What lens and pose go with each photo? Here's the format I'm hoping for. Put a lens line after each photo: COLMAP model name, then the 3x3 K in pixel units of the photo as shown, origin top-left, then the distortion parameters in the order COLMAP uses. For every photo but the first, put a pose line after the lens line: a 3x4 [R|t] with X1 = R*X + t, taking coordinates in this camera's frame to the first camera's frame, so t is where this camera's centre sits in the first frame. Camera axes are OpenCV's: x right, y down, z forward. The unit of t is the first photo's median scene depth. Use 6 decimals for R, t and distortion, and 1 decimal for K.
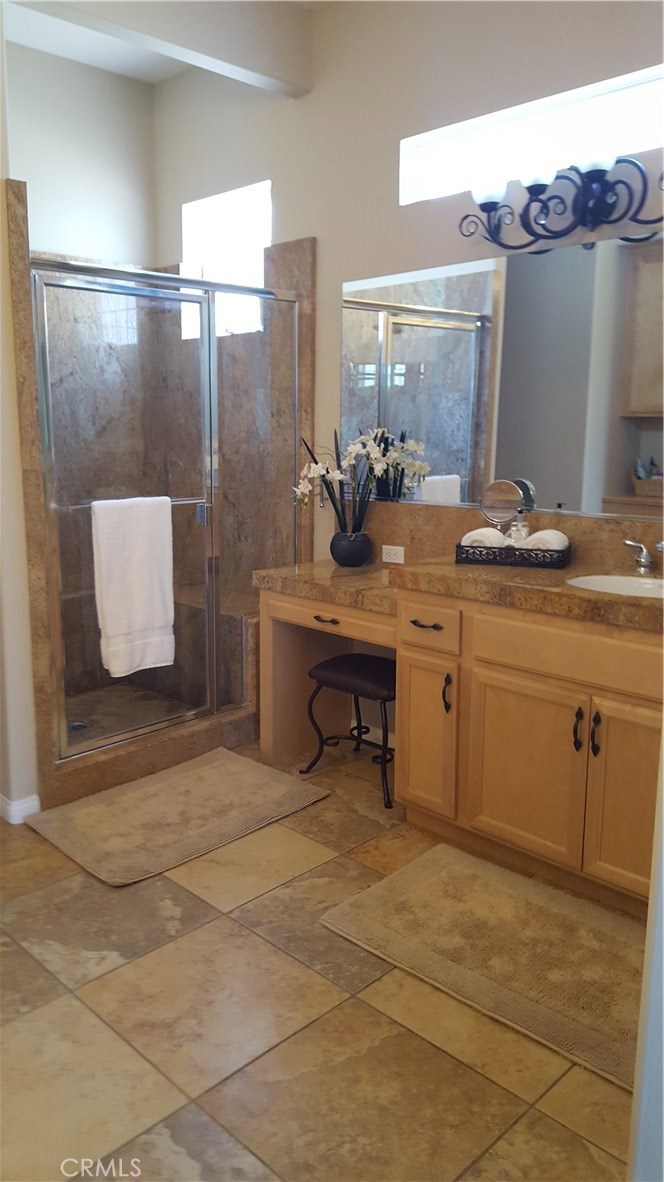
lens RADIAL K [[867.7, 0, 270.1], [0, 867.7, 590.9], [0, 0, 1]] dist [0.119242, -0.128147]
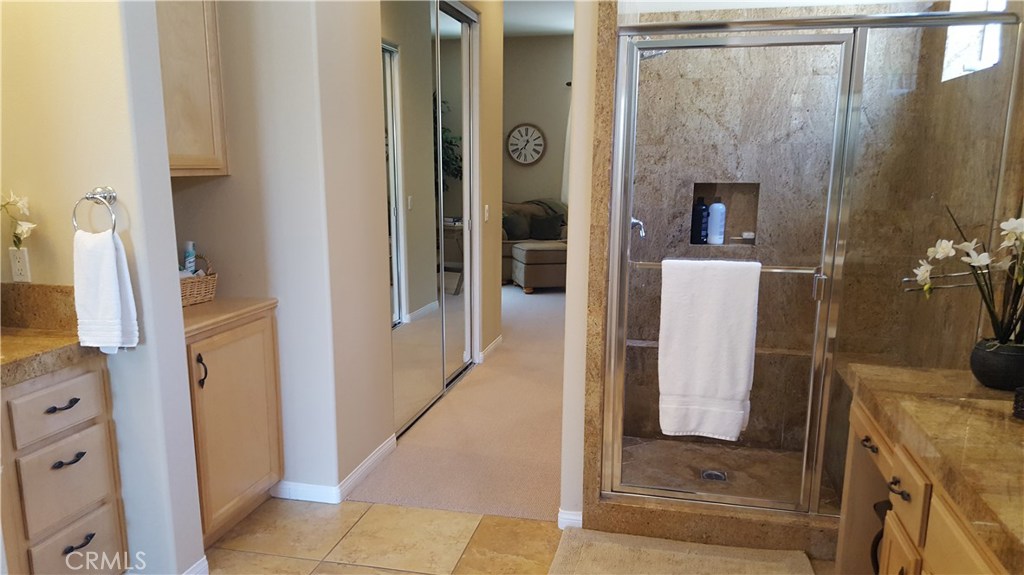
lens RADIAL K [[752.2, 0, 508.3], [0, 752.2, 334.8], [0, 0, 1]] dist [0.078965, -0.121870]
pose [[0.550270, 0.188873, -0.813345, 0.397299], [-0.166080, 0.979376, 0.115066, -0.081160], [0.818303, 0.071763, 0.570289, 0.329386]]
